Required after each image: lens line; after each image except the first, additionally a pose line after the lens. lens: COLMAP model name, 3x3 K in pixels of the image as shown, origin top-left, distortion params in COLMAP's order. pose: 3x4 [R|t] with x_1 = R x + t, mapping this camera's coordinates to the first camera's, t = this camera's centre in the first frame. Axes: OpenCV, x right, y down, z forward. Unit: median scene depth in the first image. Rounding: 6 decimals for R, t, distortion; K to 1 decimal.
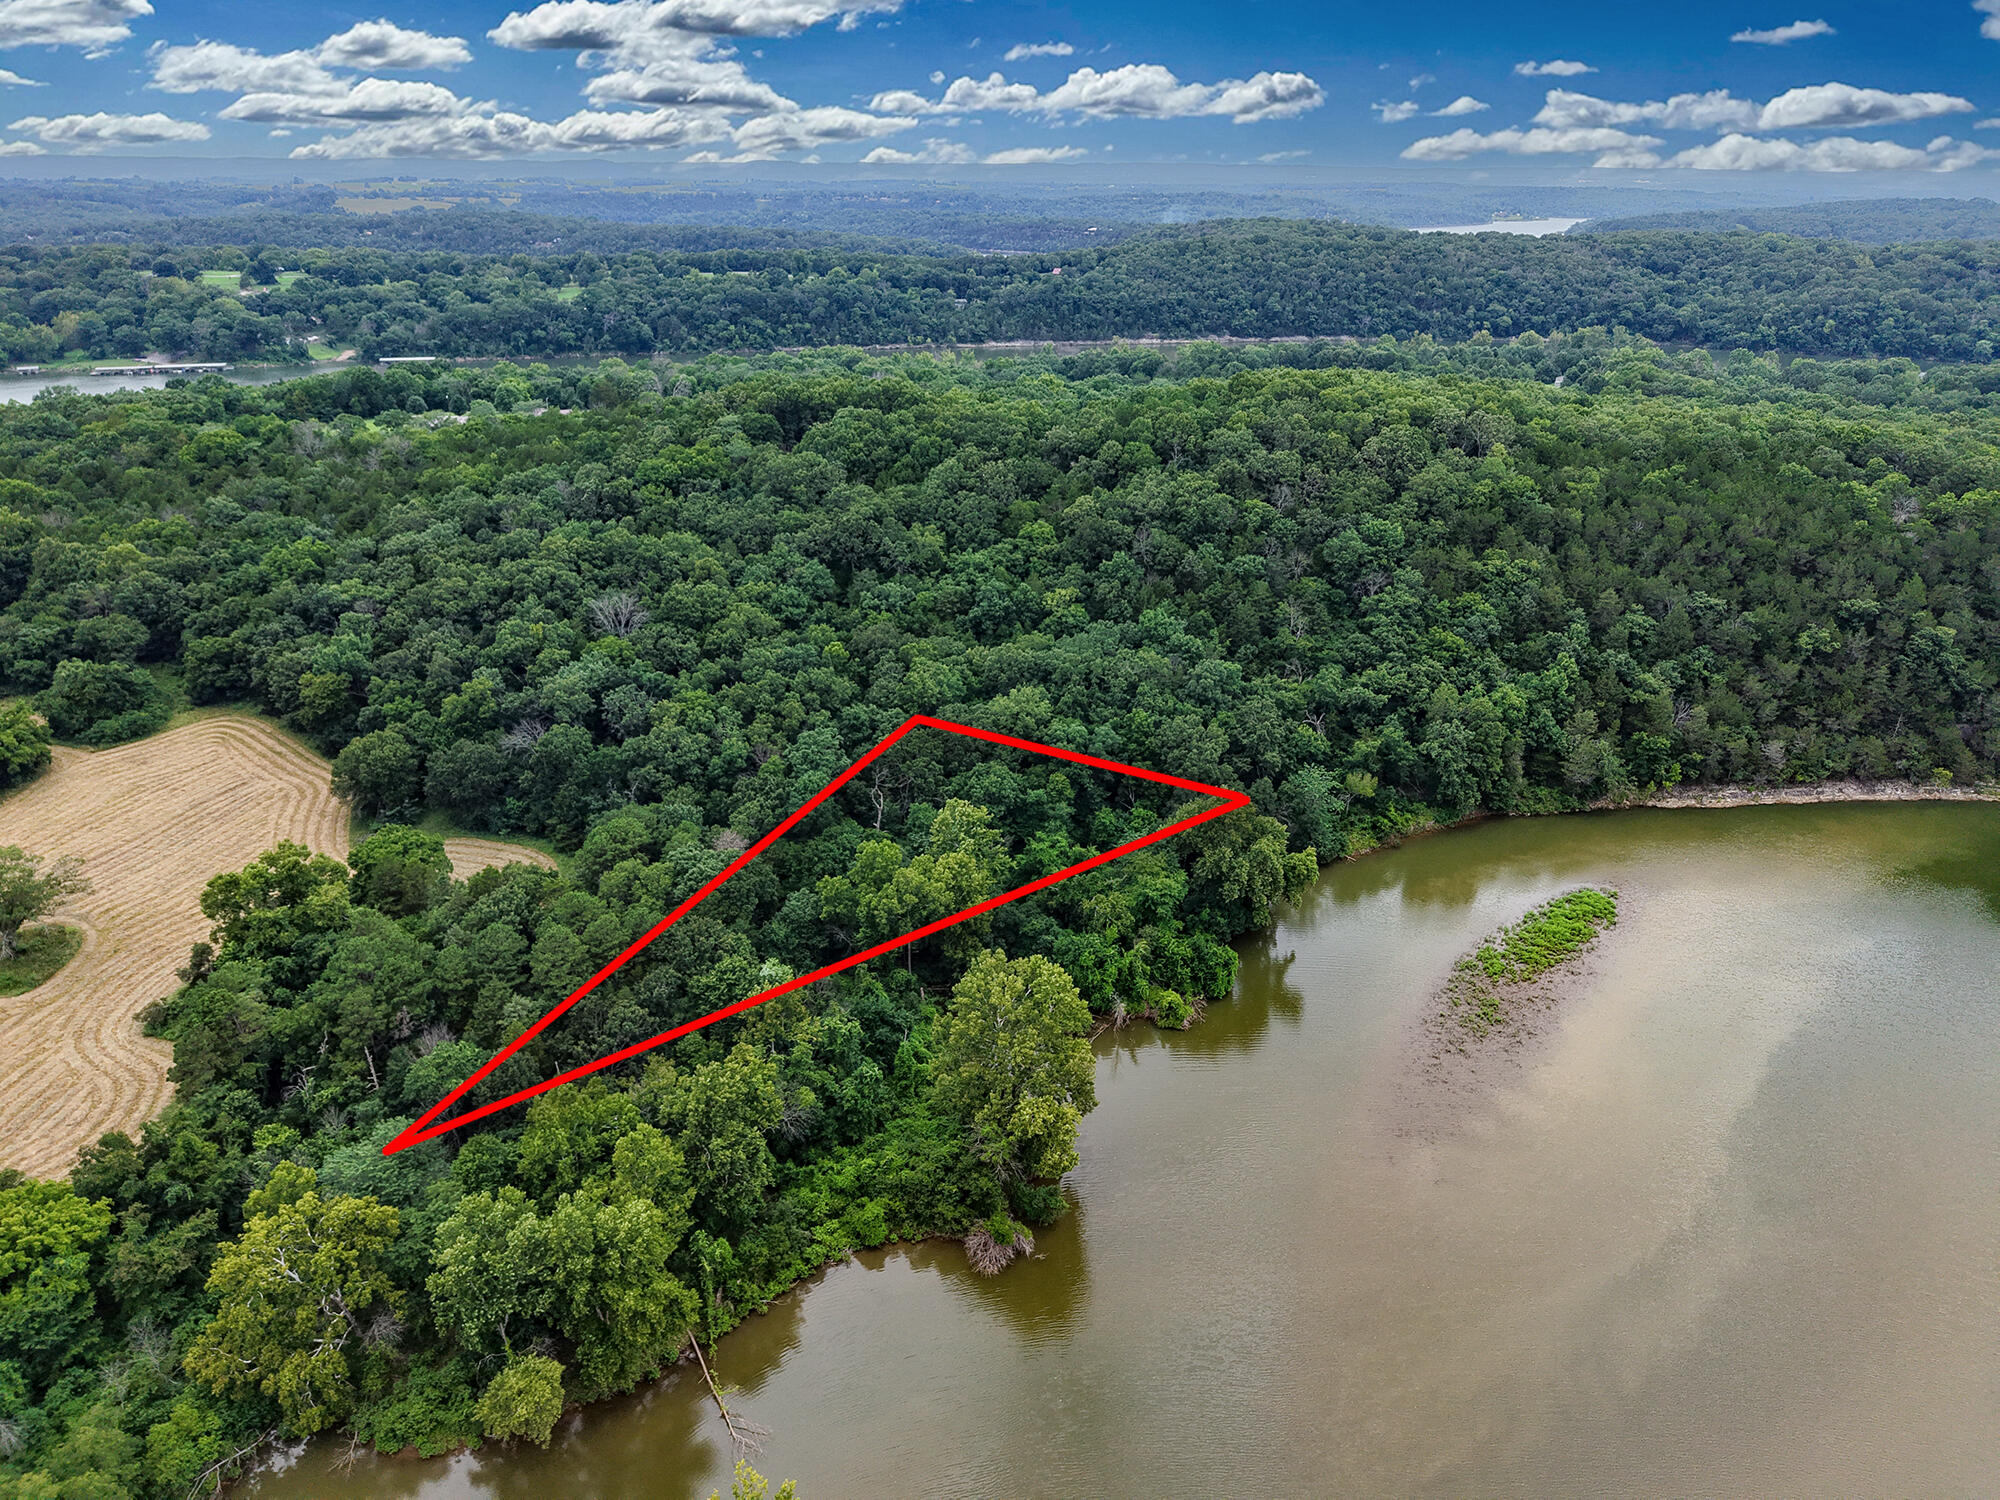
lens RADIAL K [[1363.0, 0, 1003.5], [0, 1363.0, 748.2], [0, 0, 1]] dist [0.017002, -0.015126]
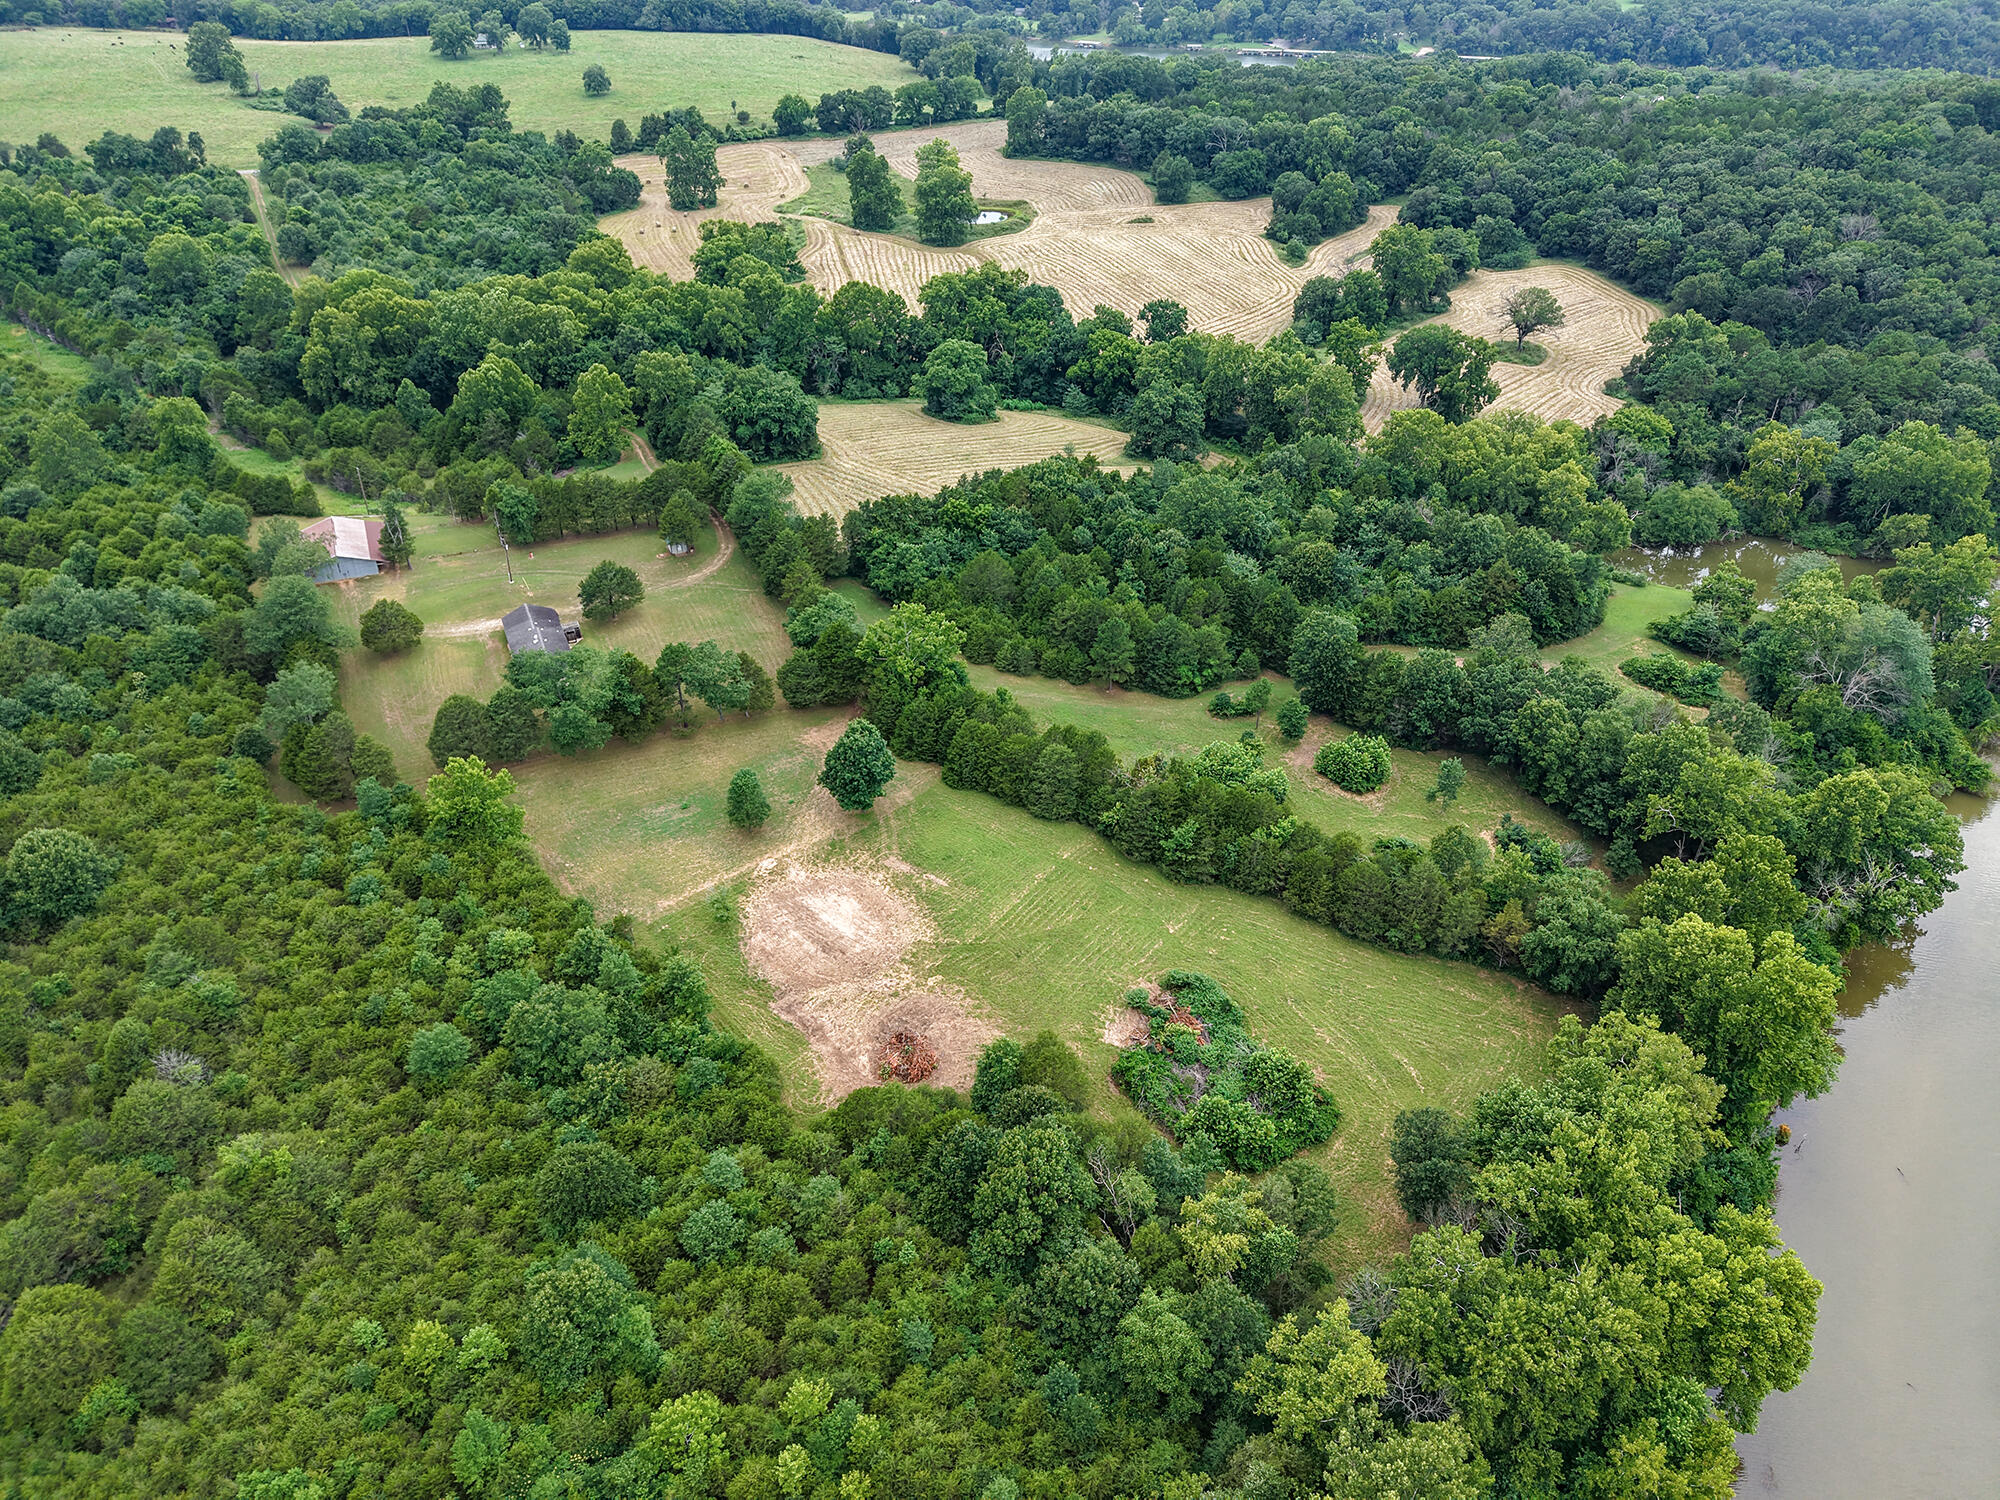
lens RADIAL K [[1363.0, 0, 1004.7], [0, 1363.0, 748.7], [0, 0, 1]] dist [0.017002, -0.015126]
pose [[0.834888, 0.300404, -0.461214, -0.188264], [-0.216917, 0.949692, 0.225904, 0.270812], [0.505874, -0.088560, 0.858049, -0.693893]]
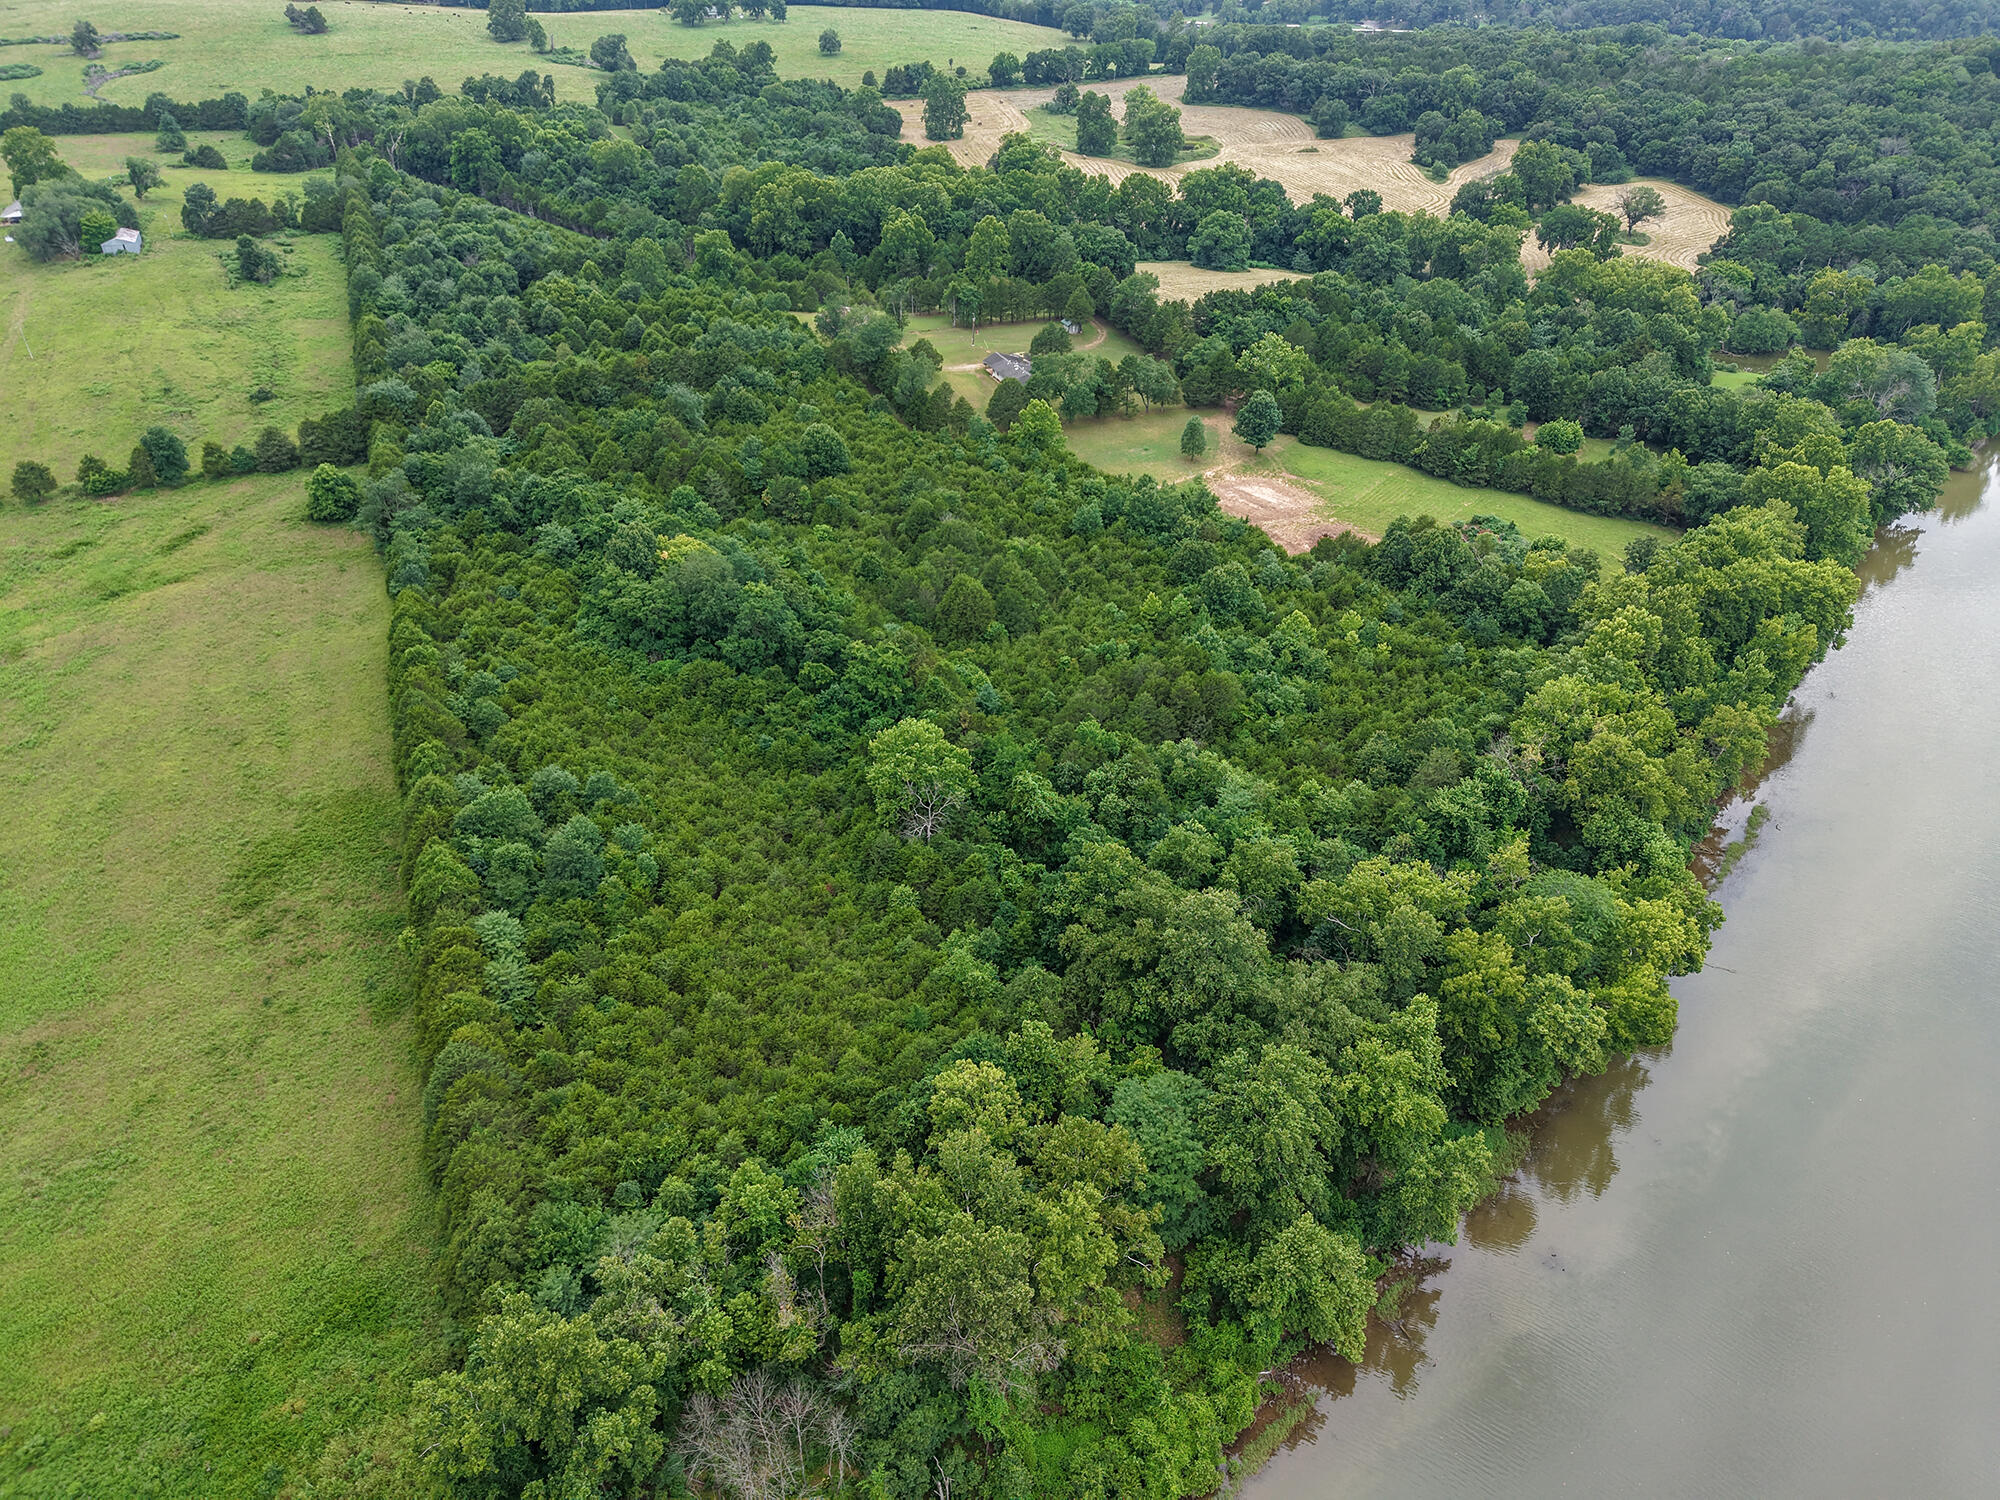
lens RADIAL K [[1363.0, 0, 1007.4], [0, 1363.0, 758.2], [0, 0, 1]] dist [0.017002, -0.015126]
pose [[0.824185, 0.313270, -0.471784, -0.127404], [-0.224919, 0.945619, 0.234980, 0.478837], [0.519741, -0.087554, 0.849826, -1.179512]]
